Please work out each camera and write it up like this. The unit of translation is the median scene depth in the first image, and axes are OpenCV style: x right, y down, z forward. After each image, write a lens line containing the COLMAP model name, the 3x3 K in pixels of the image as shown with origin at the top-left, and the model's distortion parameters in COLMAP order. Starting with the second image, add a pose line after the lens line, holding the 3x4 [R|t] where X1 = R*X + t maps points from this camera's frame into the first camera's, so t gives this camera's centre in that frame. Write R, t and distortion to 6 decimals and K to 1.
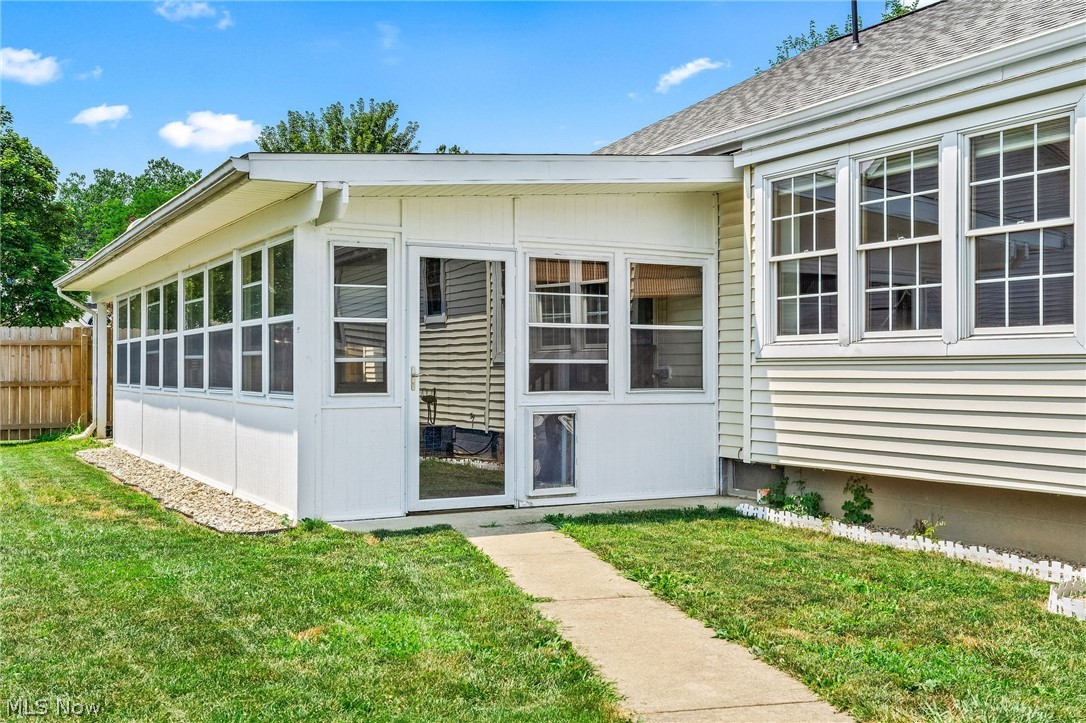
lens RADIAL K [[1175.0, 0, 543.0], [0, 1175.0, 361.5], [0, 0, 1]] dist [-0.002178, -0.002102]
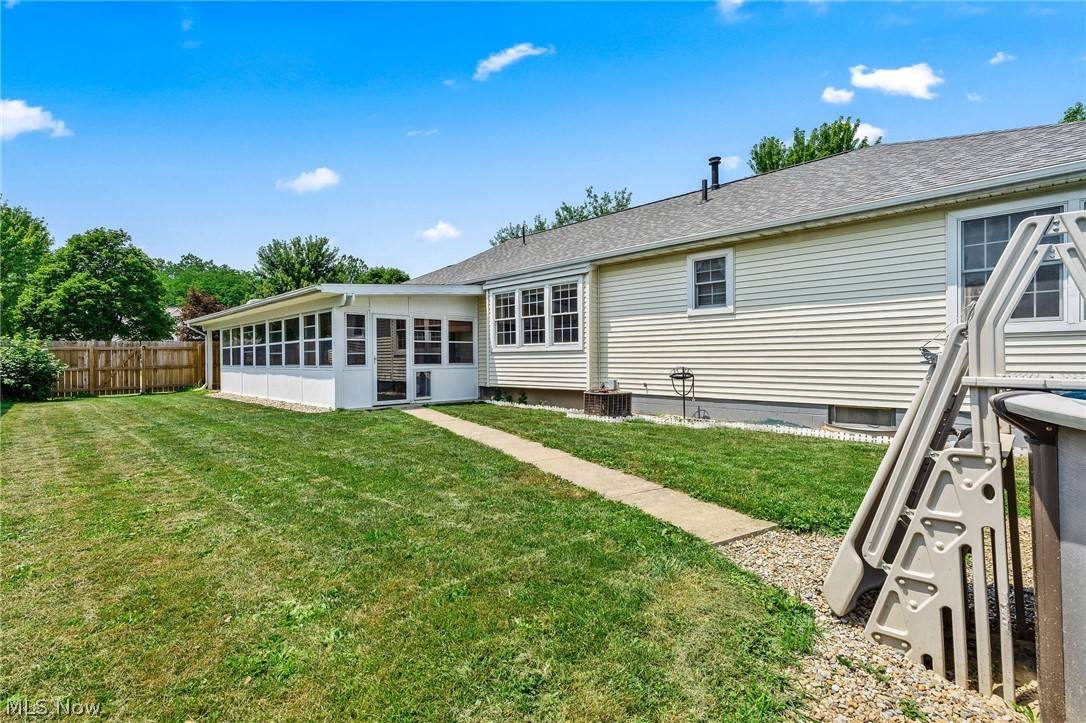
lens RADIAL K [[540.6, 0, 537.3], [0, 540.6, 379.3], [0, 0, 1]] dist [0.003004, 0.000176]
pose [[0.965821, -0.016925, 0.258655, -0.067106], [0.006234, 0.999094, 0.042100, 0.008704], [-0.259133, -0.039049, 0.965052, -0.394688]]
